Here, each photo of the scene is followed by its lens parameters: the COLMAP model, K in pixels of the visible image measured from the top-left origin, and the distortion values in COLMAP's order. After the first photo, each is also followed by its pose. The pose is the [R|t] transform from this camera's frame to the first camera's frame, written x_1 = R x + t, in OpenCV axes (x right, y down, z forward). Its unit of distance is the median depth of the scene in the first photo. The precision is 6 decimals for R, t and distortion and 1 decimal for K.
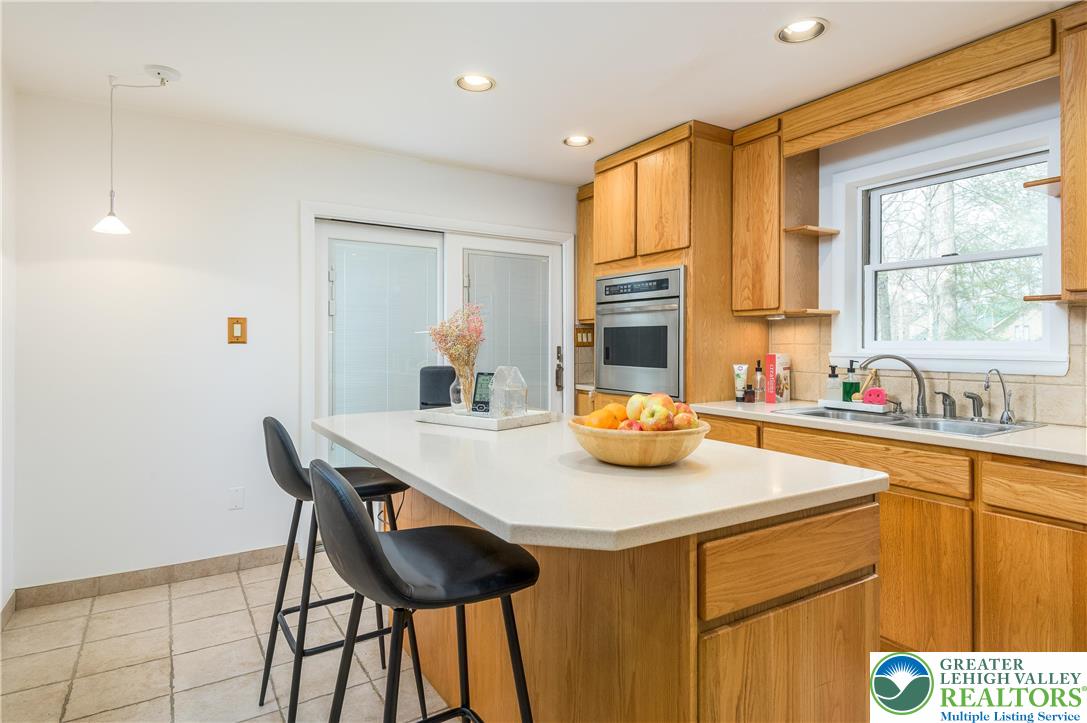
lens RADIAL K [[596.4, 0, 529.9], [0, 596.4, 341.3], [0, 0, 1]] dist [0.005222, -0.010676]
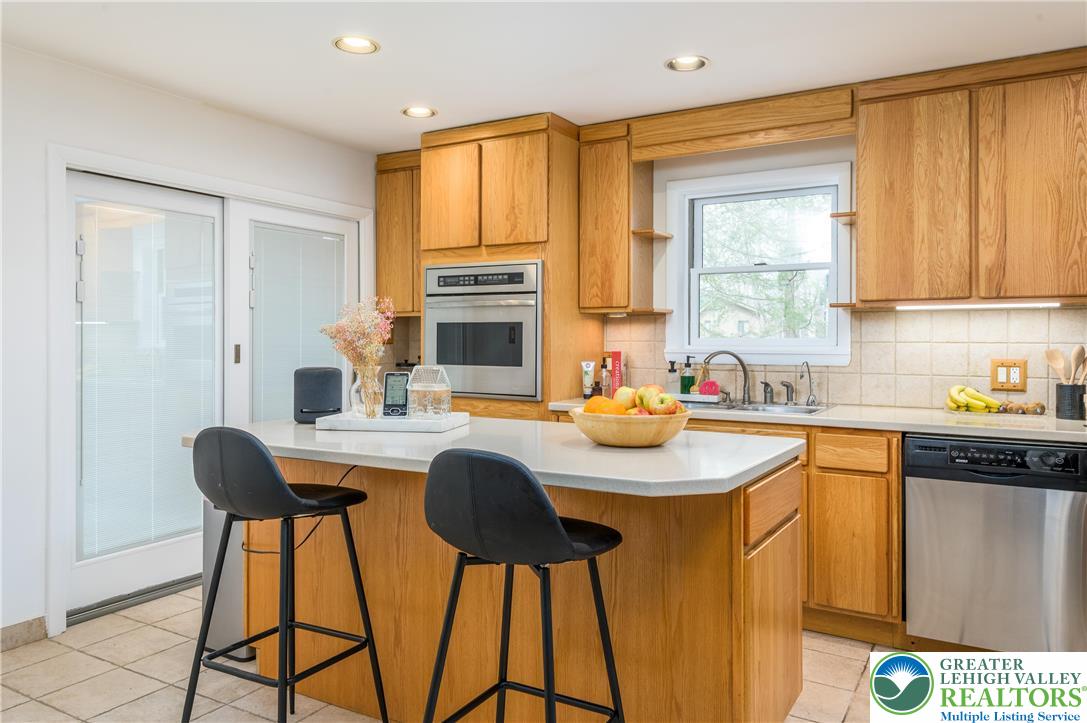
lens RADIAL K [[785.5, 0, 532.2], [0, 785.5, 339.4], [0, 0, 1]] dist [-0.004407, -0.002669]
pose [[0.886896, -0.000317, 0.461969, -0.369549], [-0.001796, 0.999990, 0.004134, -0.003829], [-0.461966, -0.004496, 0.886886, -0.138115]]
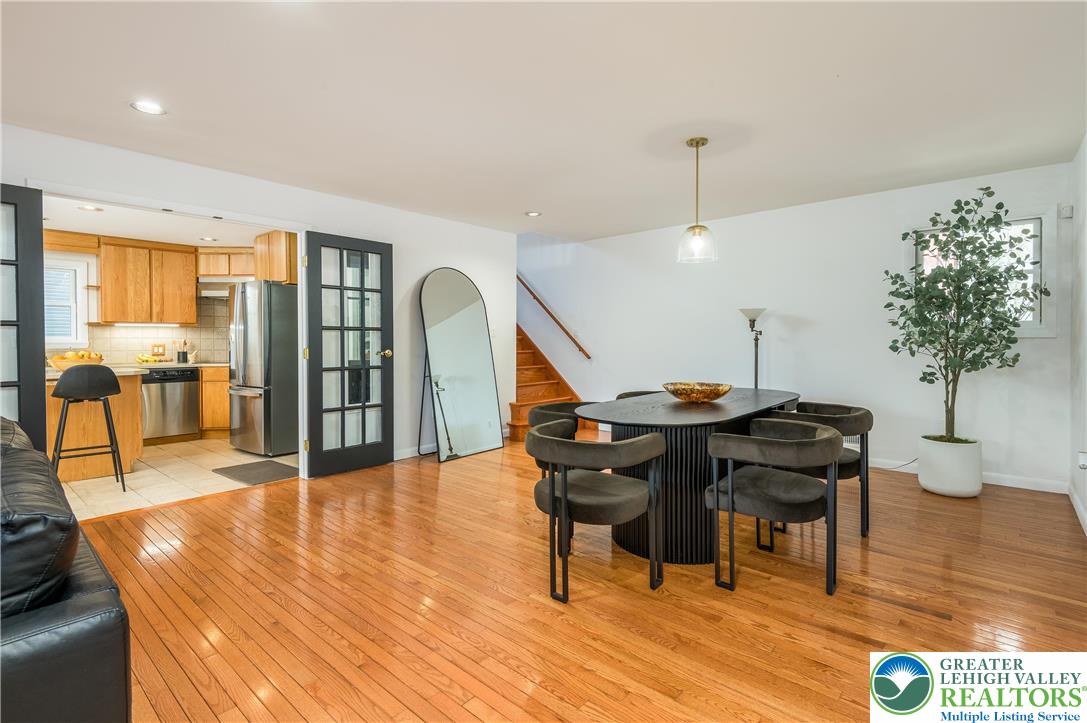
lens RADIAL K [[499.6, 0, 533.4], [0, 499.6, 345.6], [0, 0, 1]] dist [0.014132, -0.000910]
pose [[-0.305754, -0.015290, 0.951988, -1.738092], [-0.005620, 0.999883, 0.014254, -0.002991], [-0.952094, -0.000992, -0.305804, -0.296052]]
